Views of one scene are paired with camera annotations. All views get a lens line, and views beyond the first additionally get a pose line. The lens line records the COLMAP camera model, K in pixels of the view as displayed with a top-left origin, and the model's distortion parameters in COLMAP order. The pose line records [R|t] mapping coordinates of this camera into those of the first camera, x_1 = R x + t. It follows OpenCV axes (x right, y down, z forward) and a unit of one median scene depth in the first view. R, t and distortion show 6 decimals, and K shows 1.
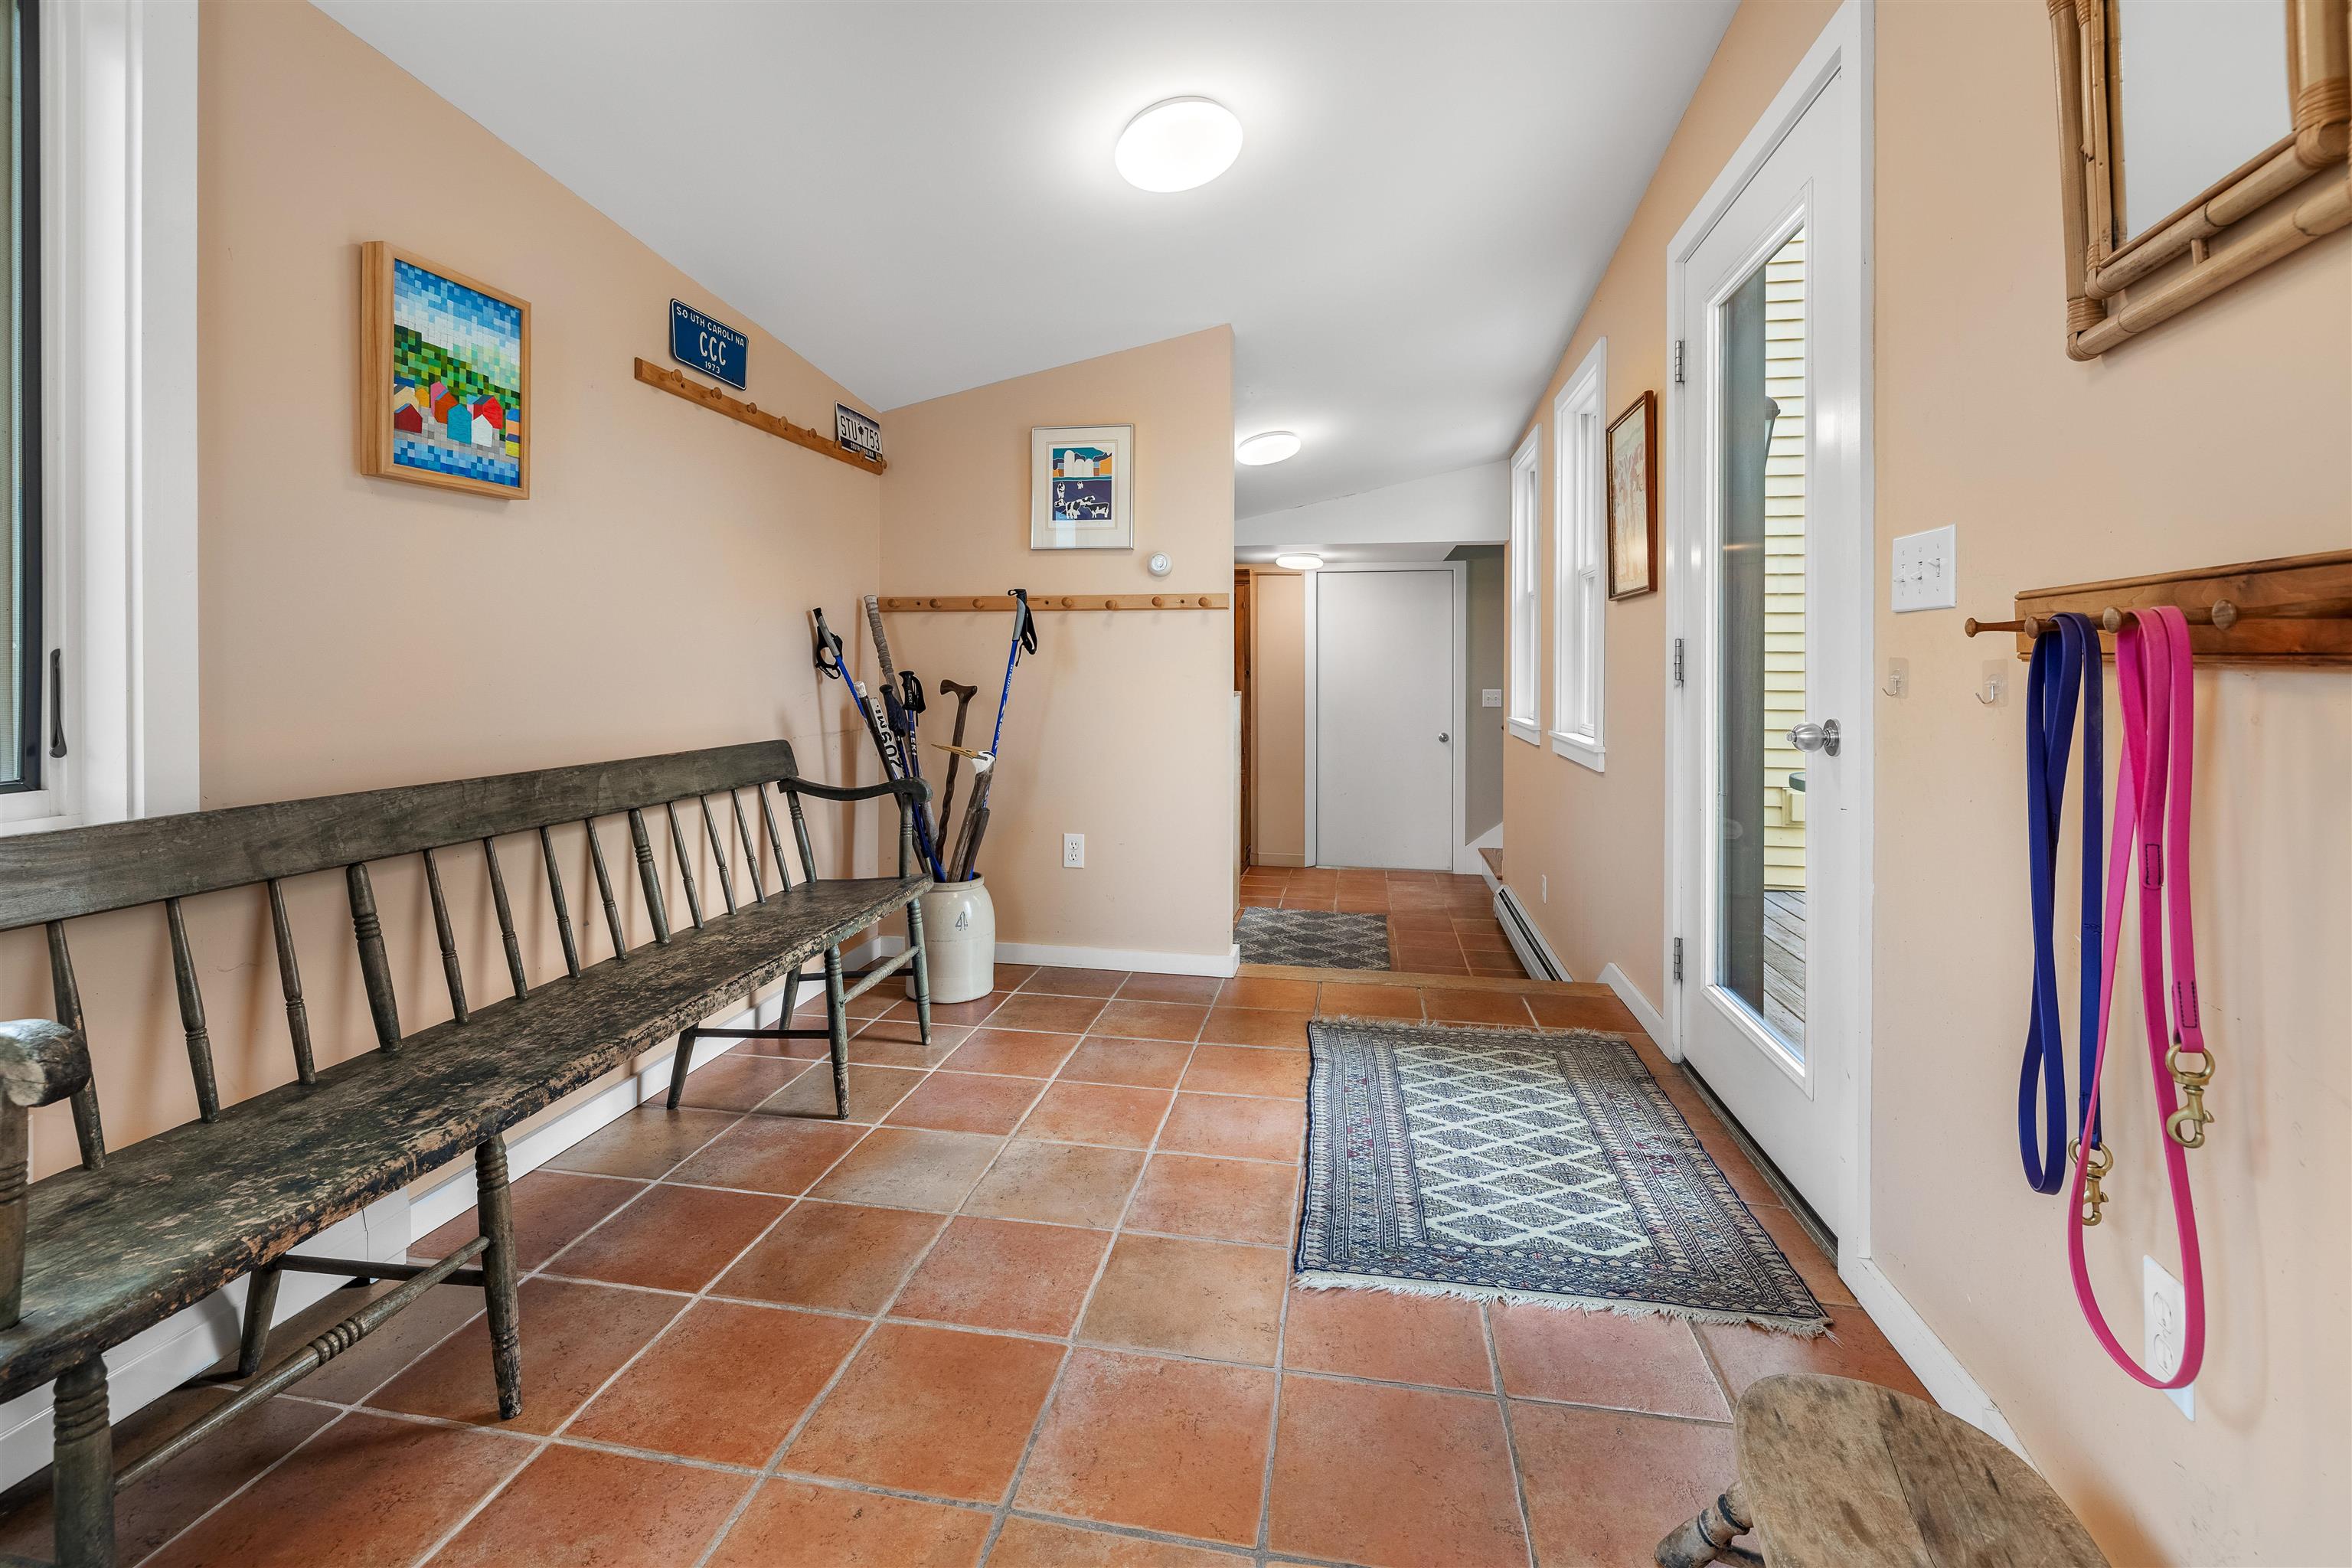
lens RADIAL K [[1015.5, 0, 1175.3], [0, 1015.5, 663.9], [0, 0, 1]] dist [-0.002642, -0.000580]
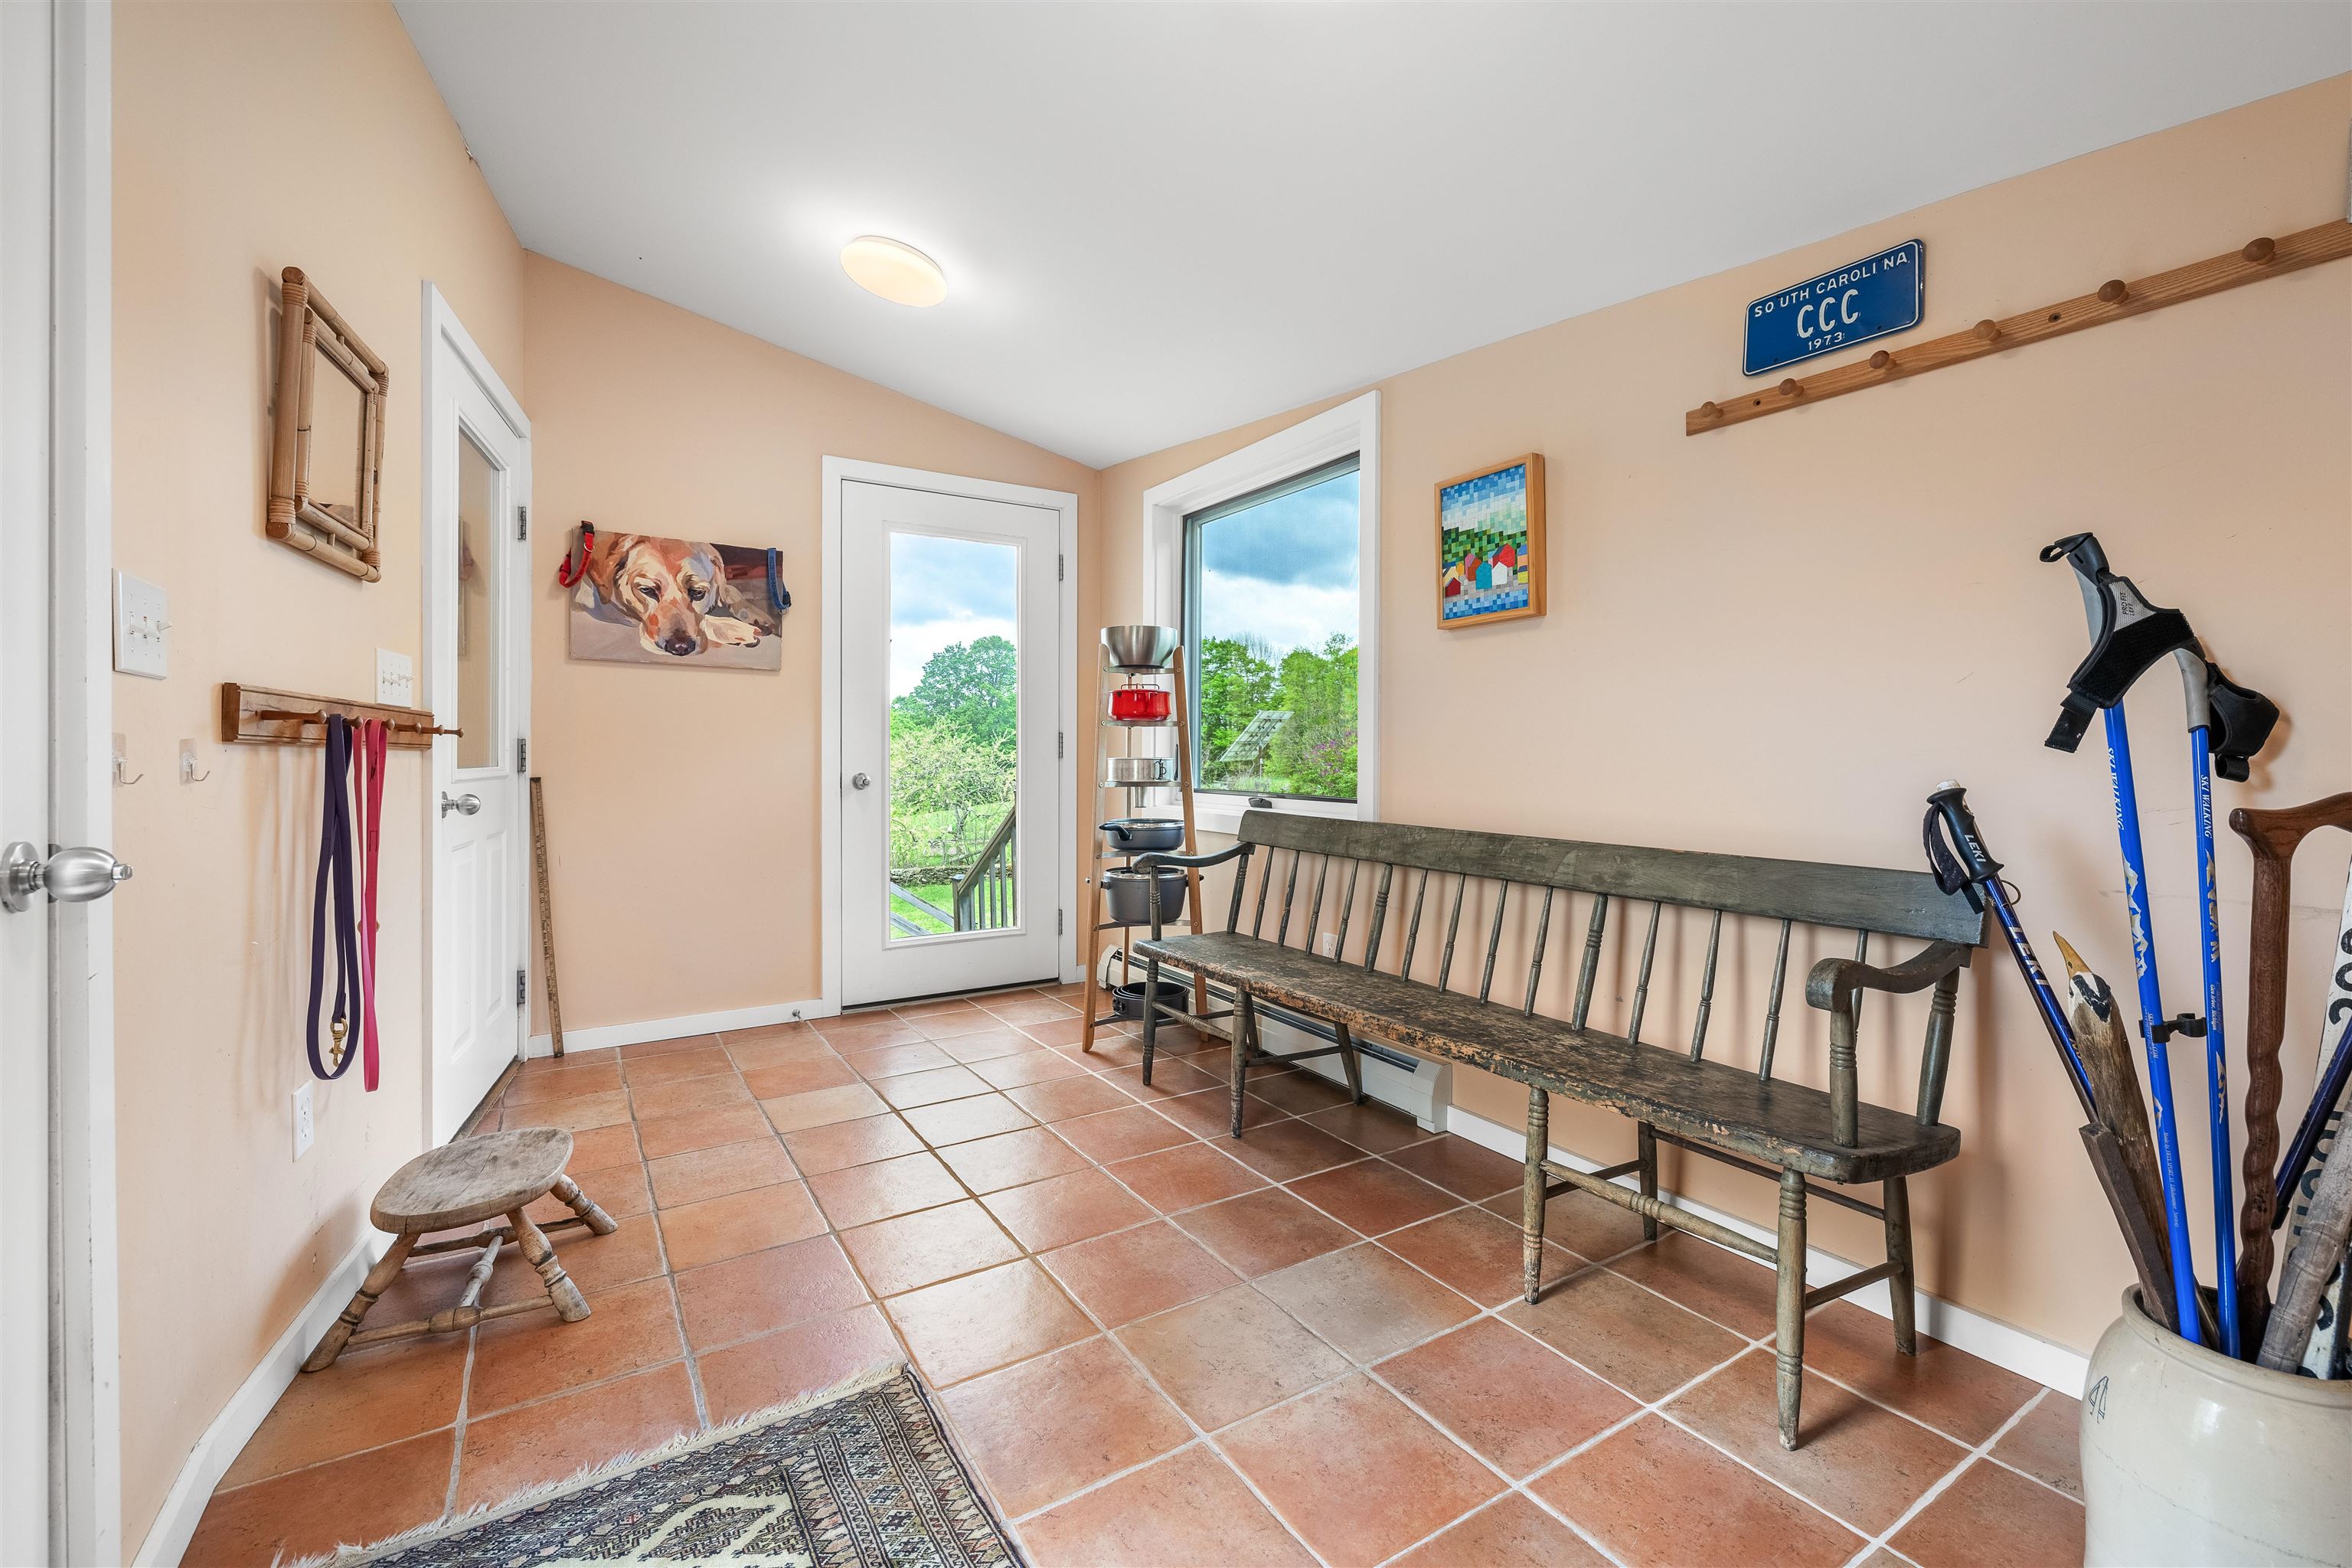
lens RADIAL K [[1015.5, 0, 1180.6], [0, 1015.5, 761.9], [0, 0, 1]] dist [-0.002642, -0.000580]
pose [[-0.741339, 0.004486, -0.671116, 0.513143], [-0.002334, 0.999954, 0.009262, 0.005116], [0.671127, 0.008432, -0.741295, 1.682490]]
